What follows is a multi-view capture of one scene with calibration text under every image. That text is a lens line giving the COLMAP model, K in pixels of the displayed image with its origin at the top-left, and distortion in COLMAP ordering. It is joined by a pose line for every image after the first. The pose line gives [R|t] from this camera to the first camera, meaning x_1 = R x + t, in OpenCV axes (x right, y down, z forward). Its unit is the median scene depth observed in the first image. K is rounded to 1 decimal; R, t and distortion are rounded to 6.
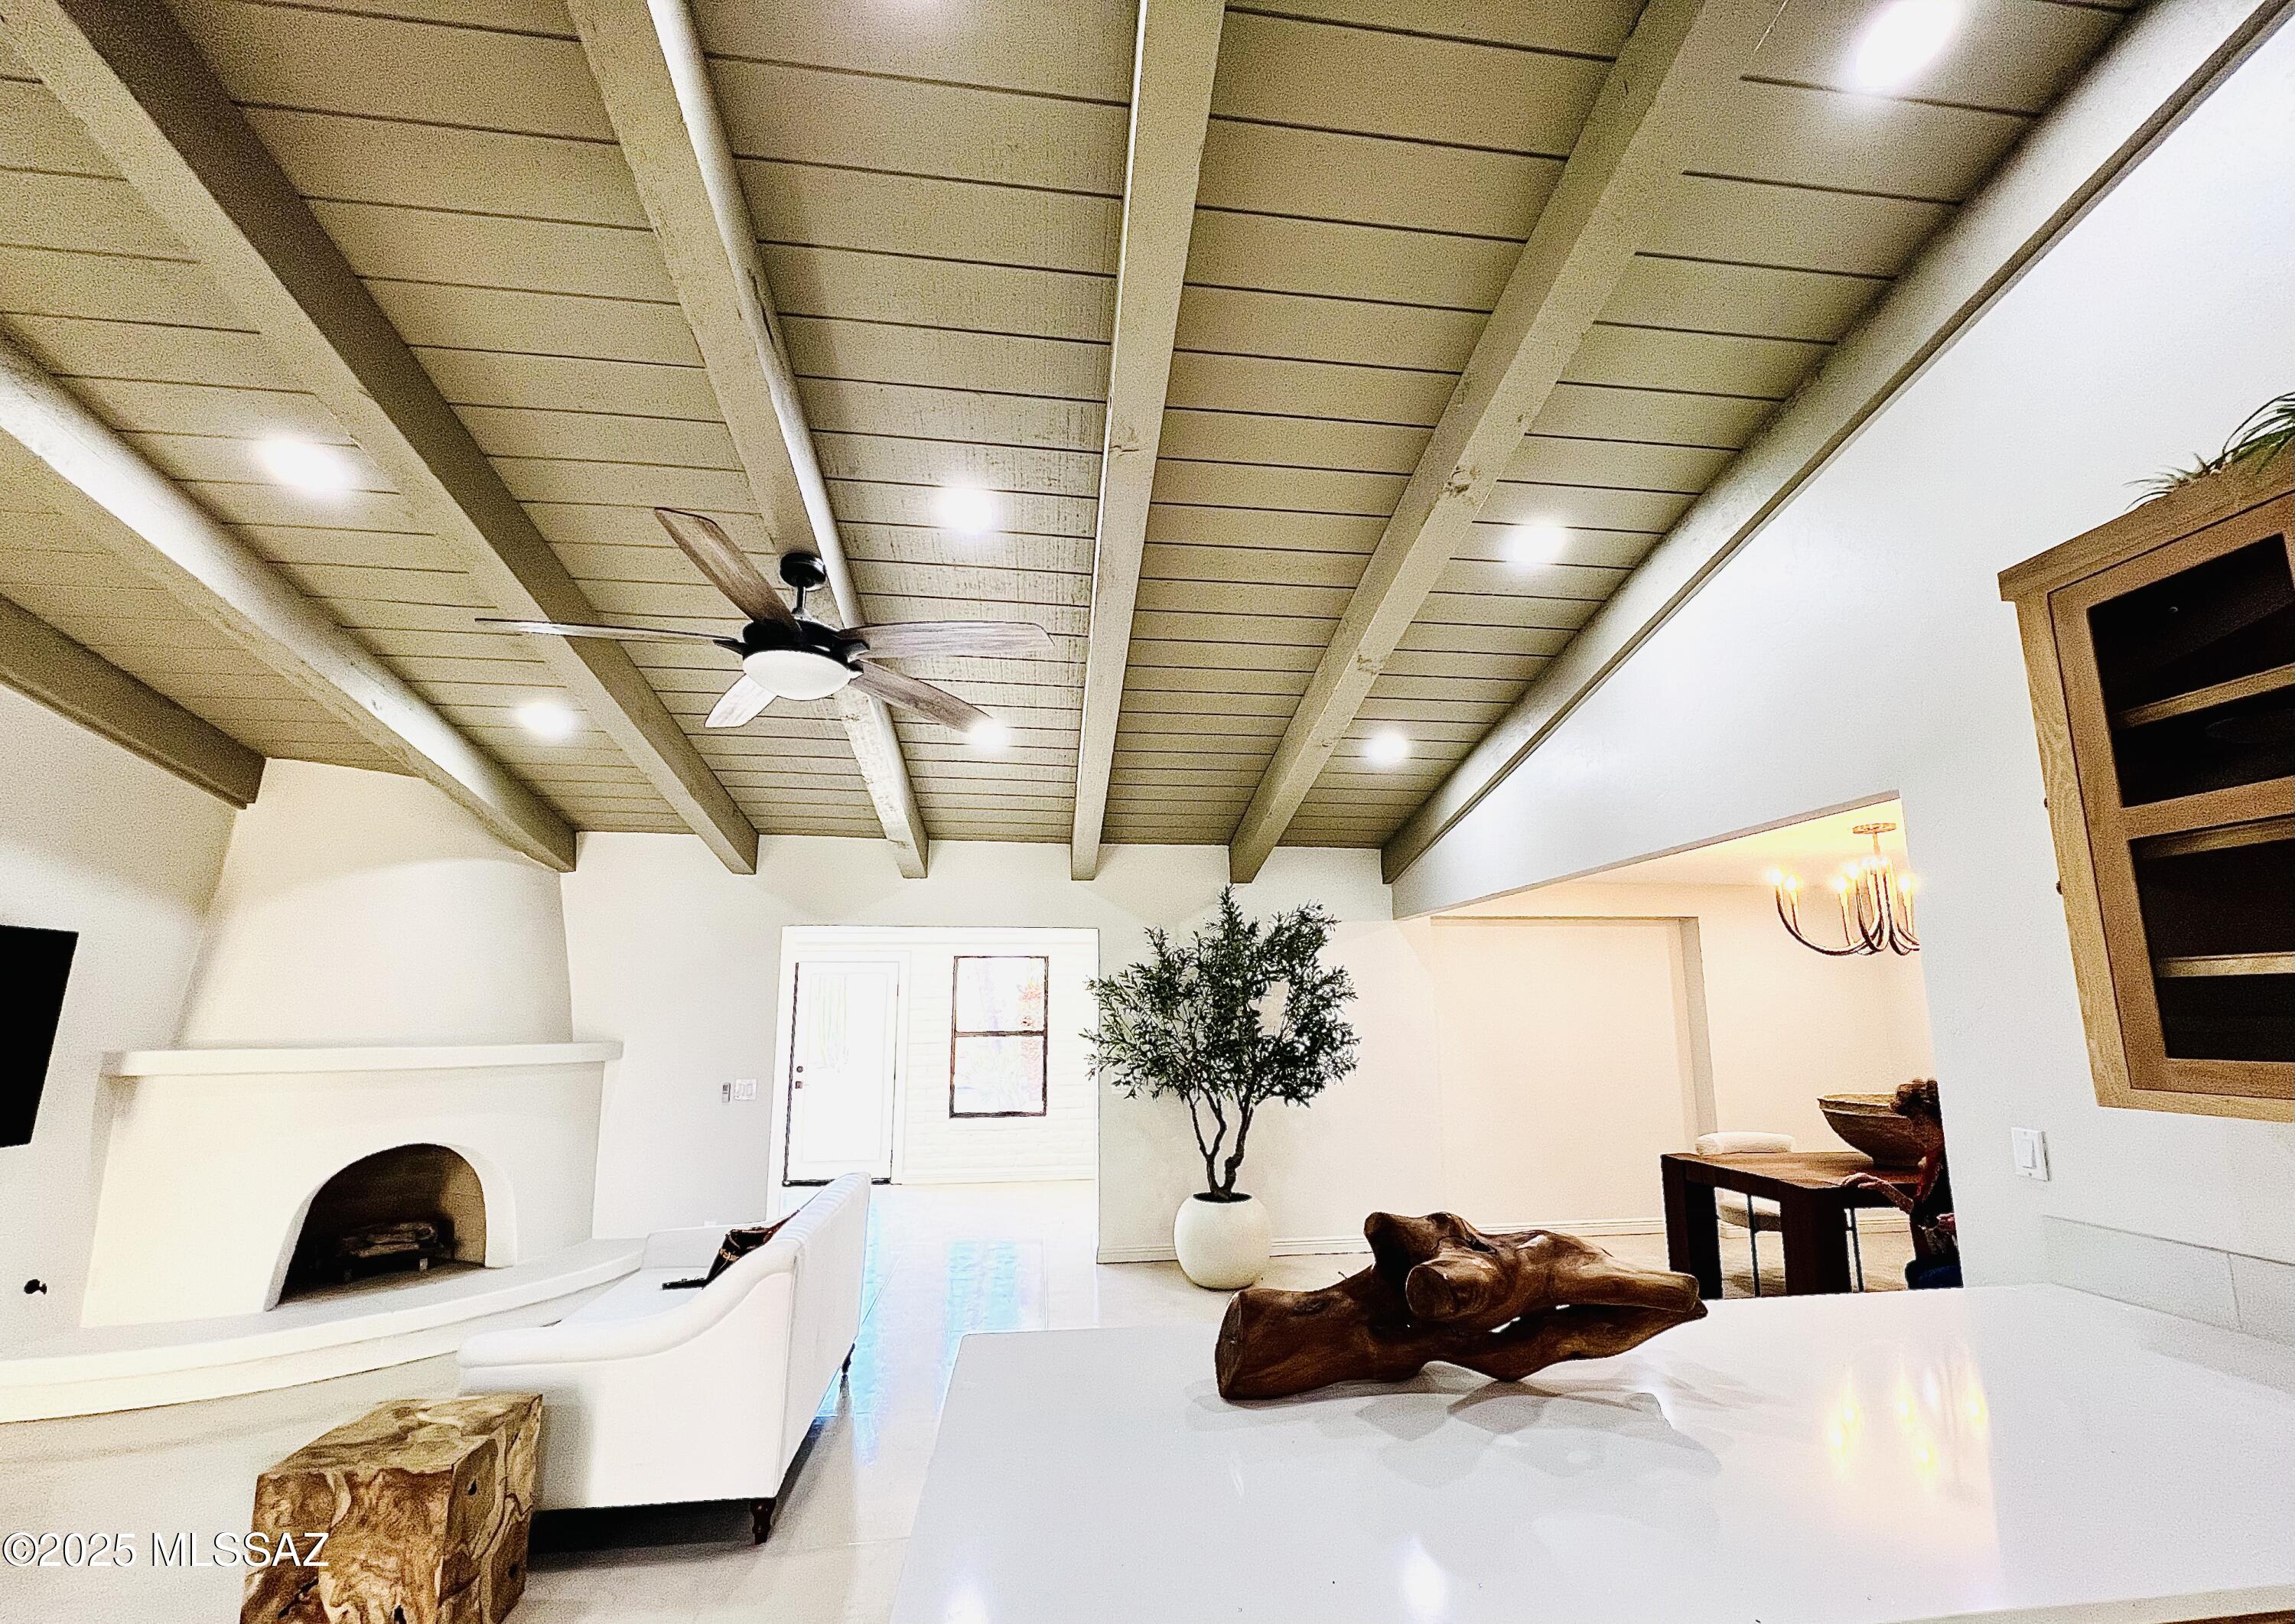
lens RADIAL K [[910.4, 0, 1156.3], [0, 910.4, 876.8], [0, 0, 1]] dist [-0.009800, 0.000087]
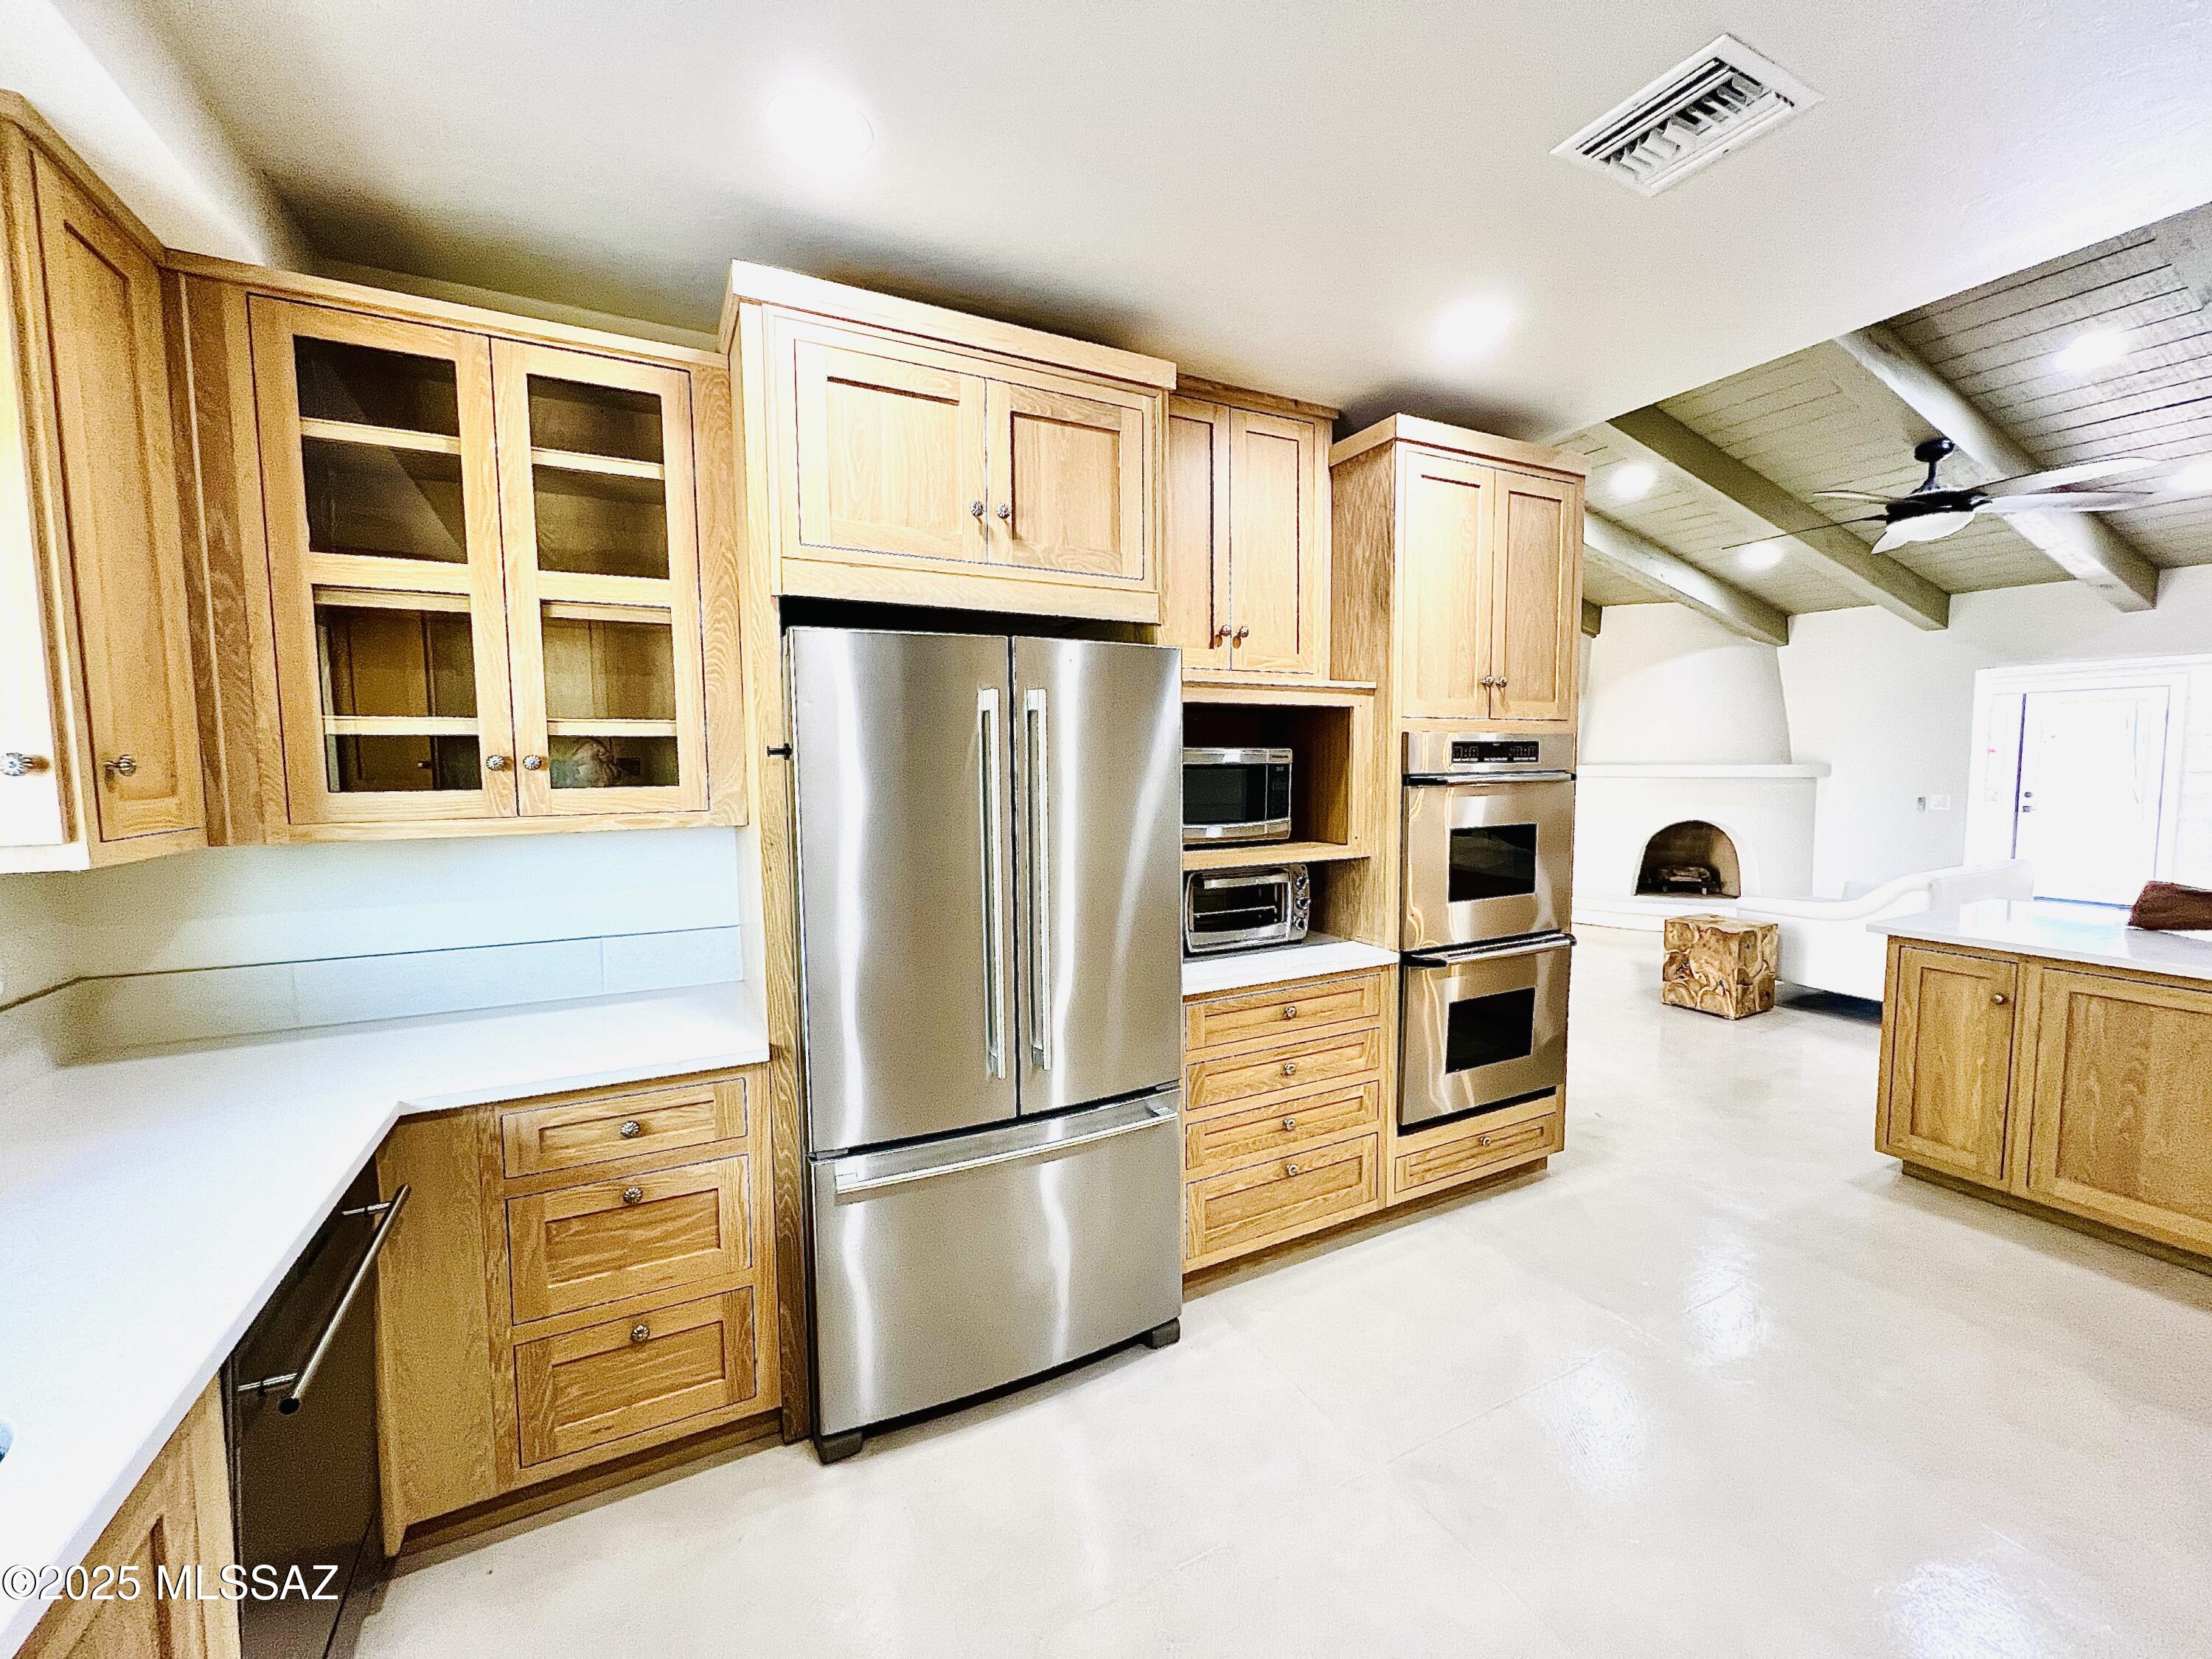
lens RADIAL K [[891.7, 0, 1096.0], [0, 891.7, 829.0], [0, 0, 1]] dist [-0.001585, -0.000857]
pose [[0.329085, 0.075234, -0.941299, 0.371486], [0.152267, 0.979549, 0.131524, -0.080551], [0.931943, -0.186611, 0.310899, -0.549395]]
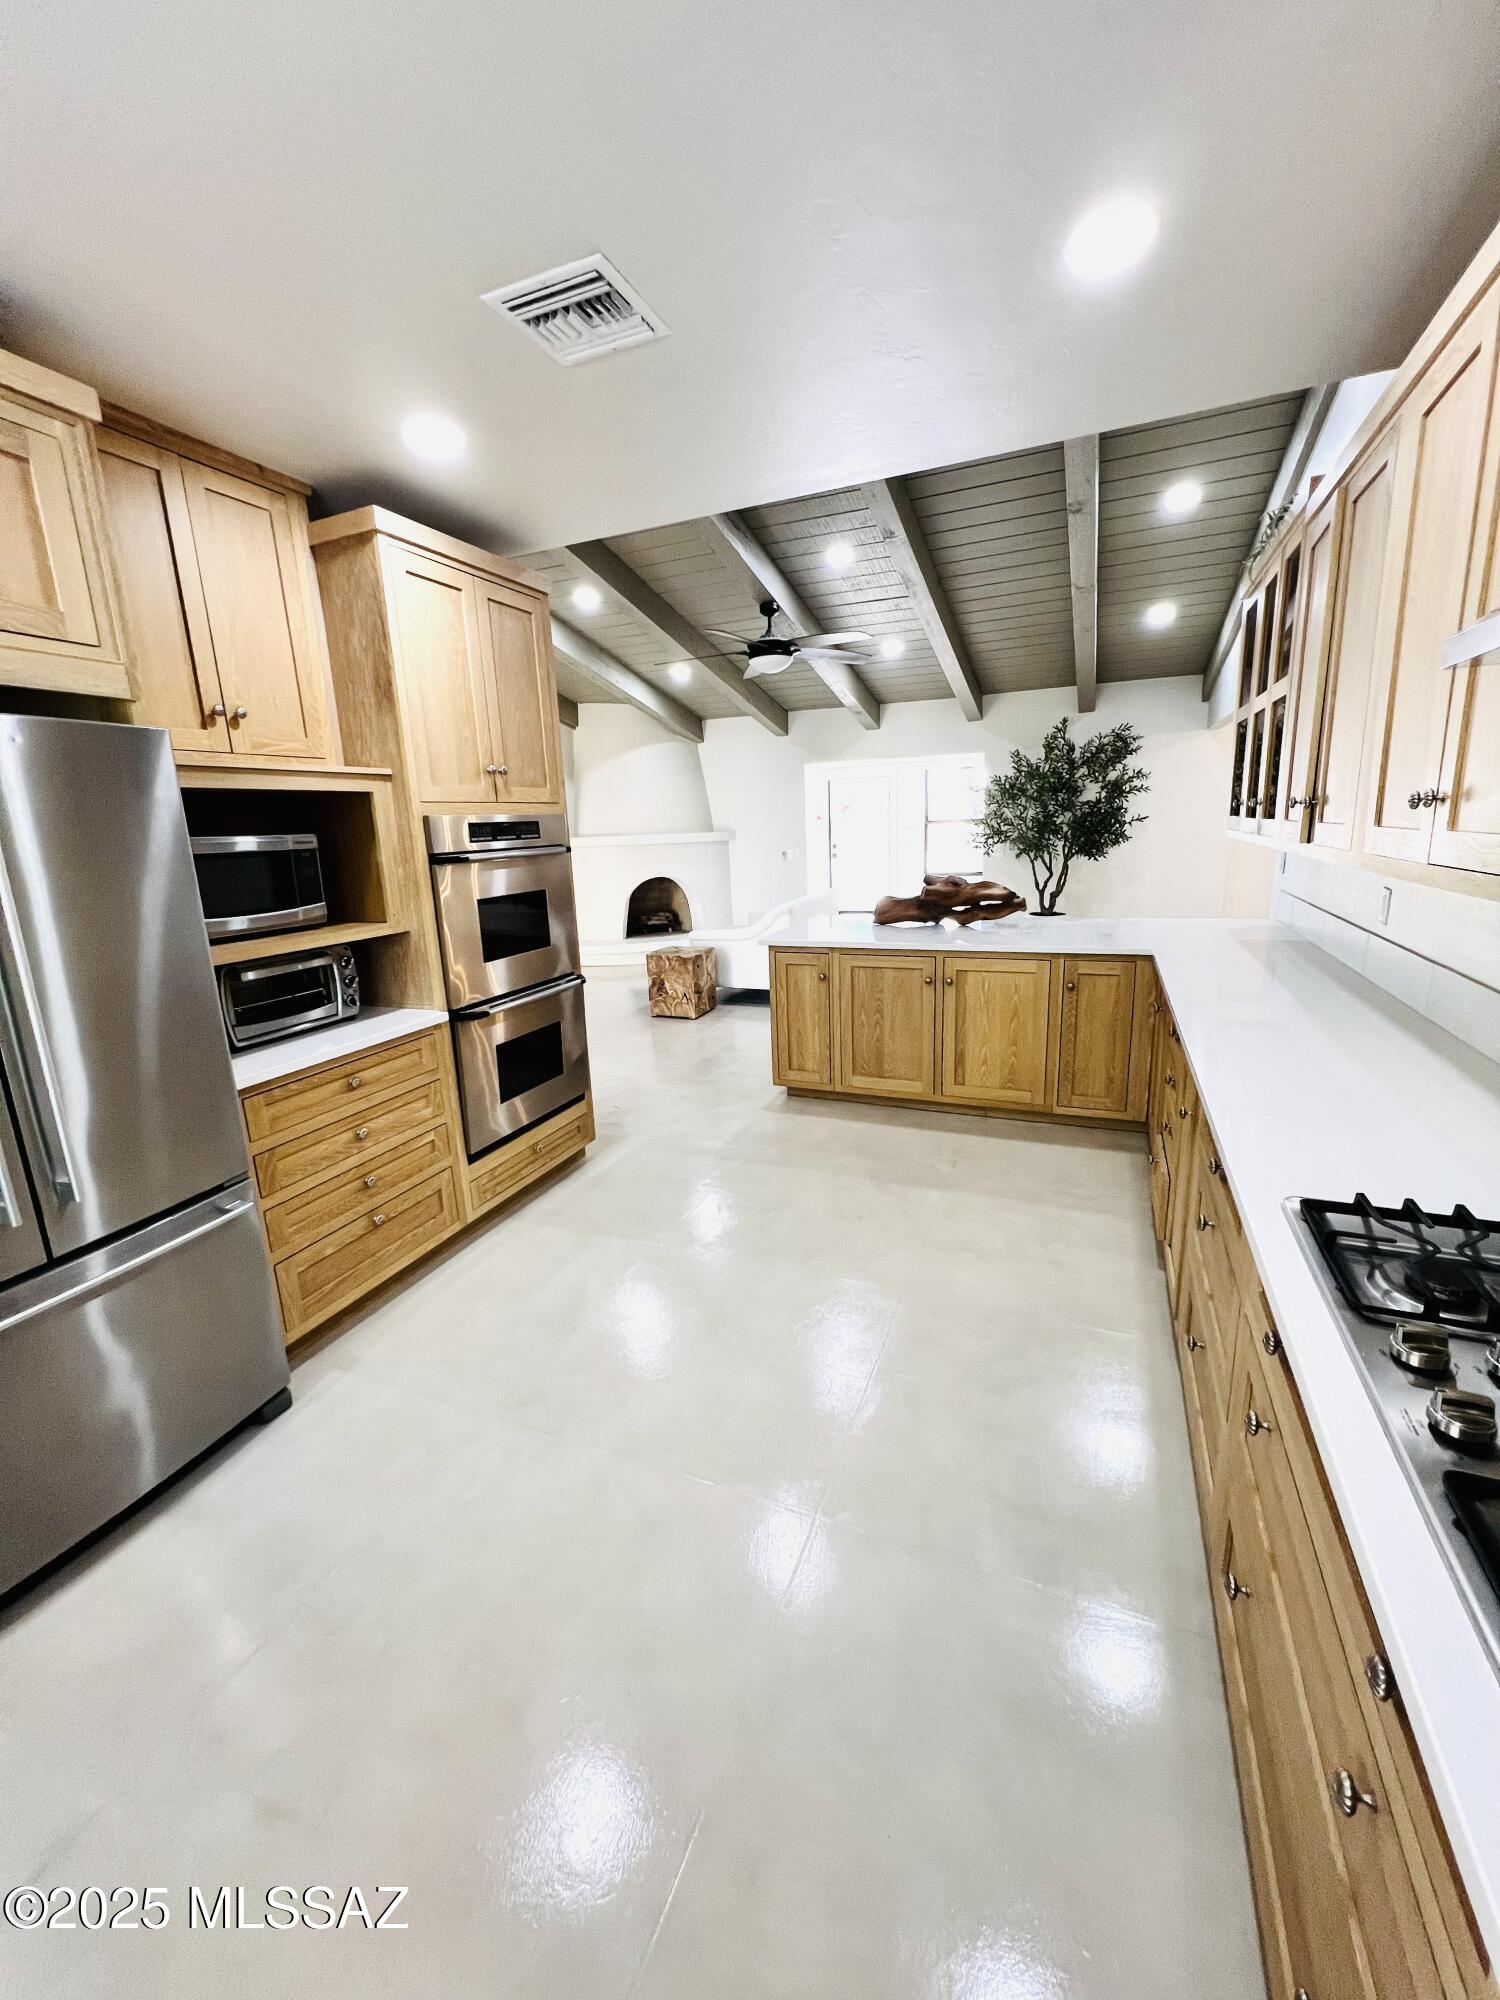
lens RADIAL K [[806.3, 0, 752.7], [0, 806.3, 1003.1], [0, 0, 1]] dist [-0.001585, -0.000857]
pose [[0.862207, 0.082800, -0.499743, 0.391056], [0.112615, 0.930531, 0.348469, -0.085118], [0.493880, -0.356731, 0.792986, -0.561799]]
